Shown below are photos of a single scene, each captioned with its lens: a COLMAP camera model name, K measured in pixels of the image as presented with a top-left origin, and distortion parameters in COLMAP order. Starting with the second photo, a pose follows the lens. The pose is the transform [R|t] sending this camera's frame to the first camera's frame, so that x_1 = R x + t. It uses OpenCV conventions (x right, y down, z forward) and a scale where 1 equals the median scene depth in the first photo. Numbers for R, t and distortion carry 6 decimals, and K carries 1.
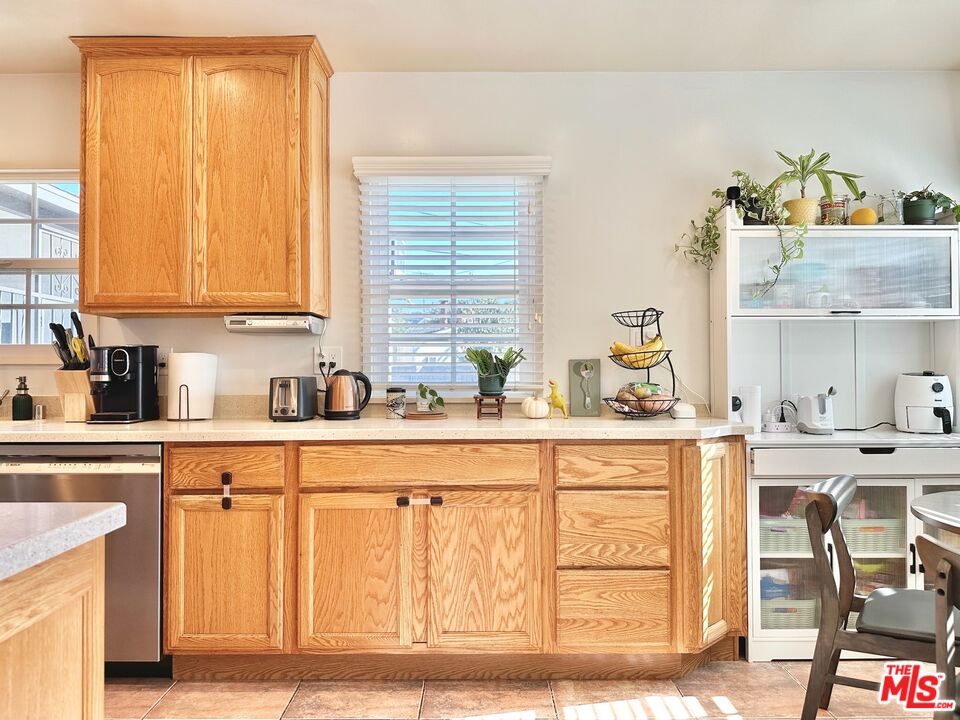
lens RADIAL K [[674.7, 0, 478.9], [0, 674.7, 359.4], [0, 0, 1]] dist [-0.004366, -0.003882]
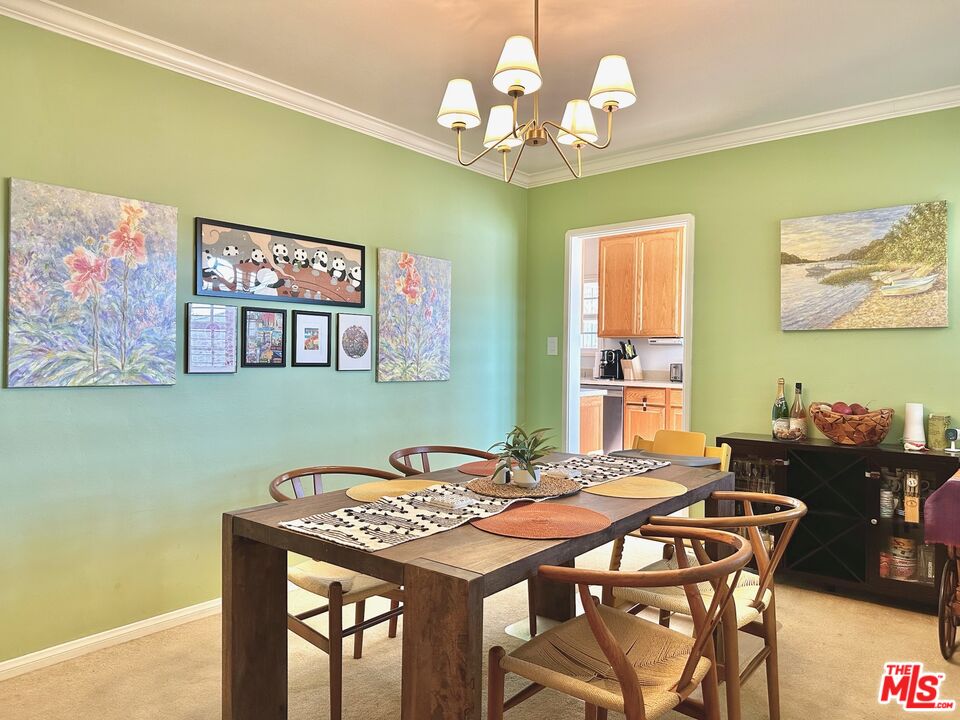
lens RADIAL K [[674.7, 0, 481.1], [0, 674.7, 358.6], [0, 0, 1]] dist [-0.004366, -0.003882]
pose [[0.763027, 0.016246, -0.646162, 0.798204], [-0.010001, 0.999861, 0.013329, -0.018088], [0.646289, -0.003708, 0.763084, -1.365129]]
